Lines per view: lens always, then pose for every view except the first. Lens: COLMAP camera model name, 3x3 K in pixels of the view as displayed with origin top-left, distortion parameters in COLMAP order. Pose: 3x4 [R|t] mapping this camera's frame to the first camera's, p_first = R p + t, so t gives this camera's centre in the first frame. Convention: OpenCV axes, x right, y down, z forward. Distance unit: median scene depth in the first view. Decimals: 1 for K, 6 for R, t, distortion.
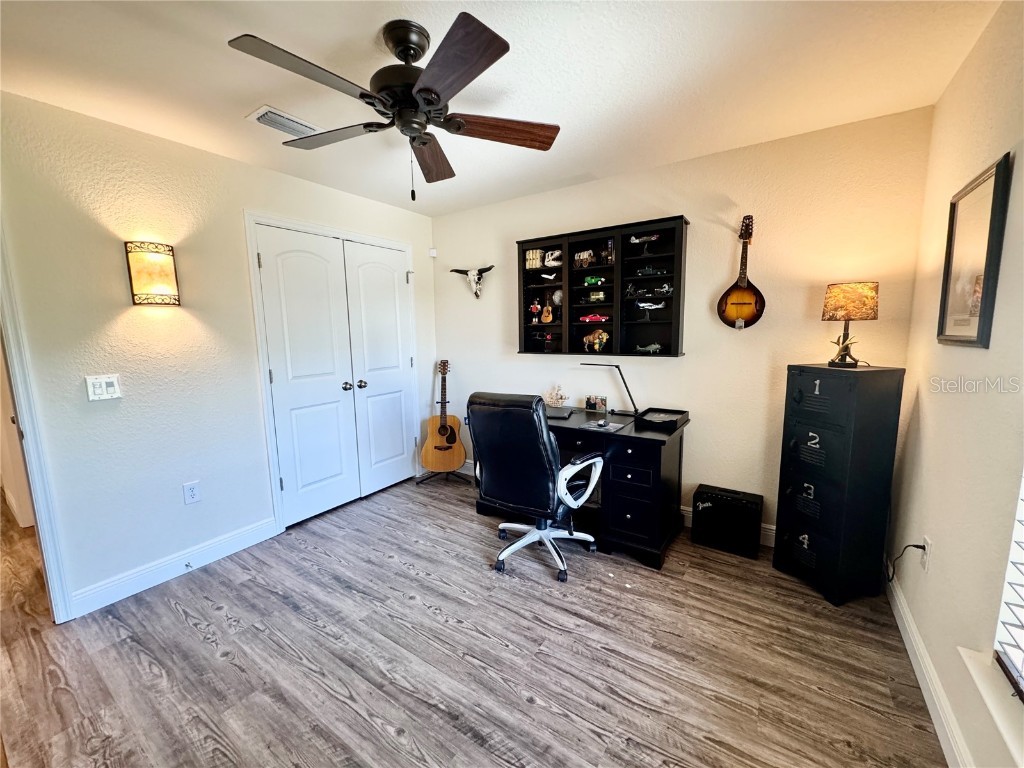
lens RADIAL K [[409.3, 0, 512.0], [0, 409.3, 384.0], [0, 0, 1]] dist [-0.002790, 0.000532]
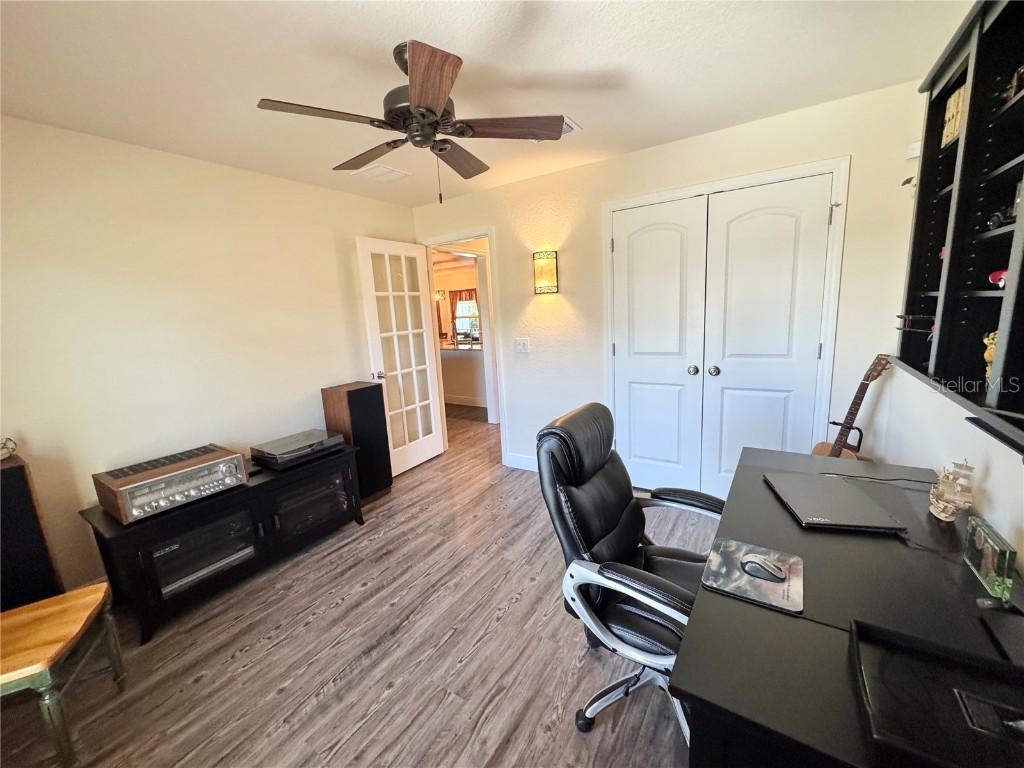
lens RADIAL K [[409.8, 0, 512.0], [0, 409.8, 384.0], [0, 0, 1]] dist [-0.003232, -0.000070]
pose [[0.015674, 0.193825, -0.980911, 0.836365], [-0.078849, 0.978216, 0.192033, -0.190482], [0.996763, 0.074334, 0.030616, 1.094891]]
